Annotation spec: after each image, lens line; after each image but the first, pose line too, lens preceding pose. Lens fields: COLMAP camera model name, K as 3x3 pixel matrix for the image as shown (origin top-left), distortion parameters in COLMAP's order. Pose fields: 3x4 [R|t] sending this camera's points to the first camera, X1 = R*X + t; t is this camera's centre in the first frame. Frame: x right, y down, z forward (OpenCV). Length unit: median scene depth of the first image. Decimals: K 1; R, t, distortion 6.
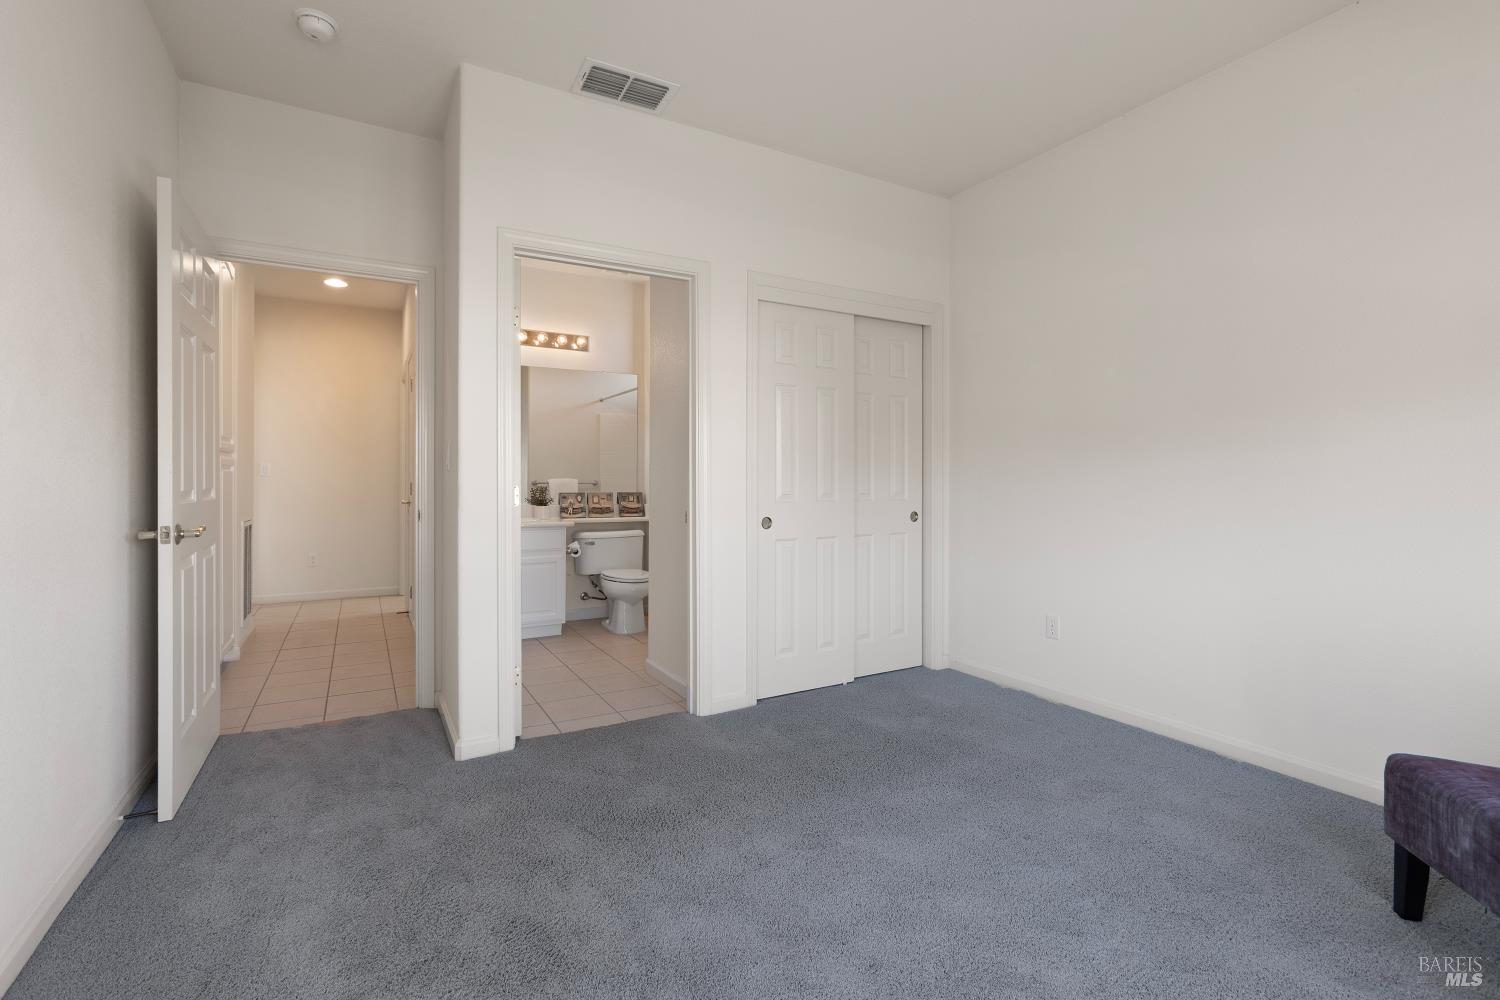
lens RADIAL K [[679.2, 0, 750.8], [0, 679.2, 488.3], [0, 0, 1]] dist [-0.008148, 0.007378]
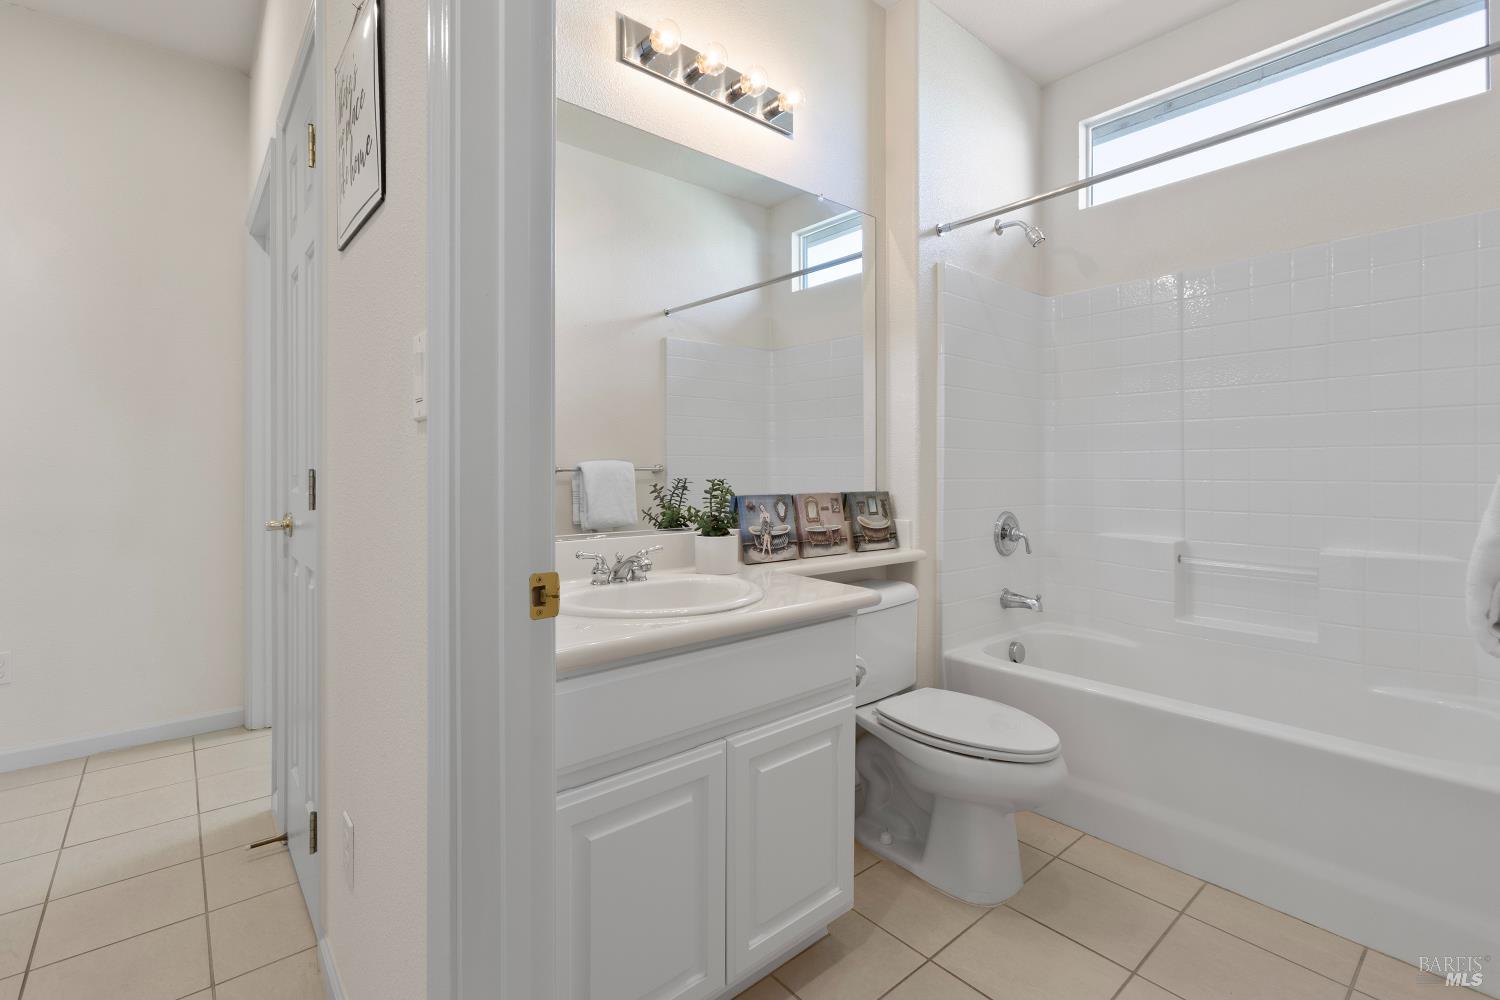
lens RADIAL K [[679.2, 0, 754.5], [0, 679.2, 472.3], [0, 0, 1]] dist [-0.008148, 0.007378]
pose [[0.981696, 0.000672, 0.190452, -0.328304], [-0.001255, 0.999995, 0.002937, -0.007583], [-0.190449, -0.003122, 0.981692, 0.597871]]
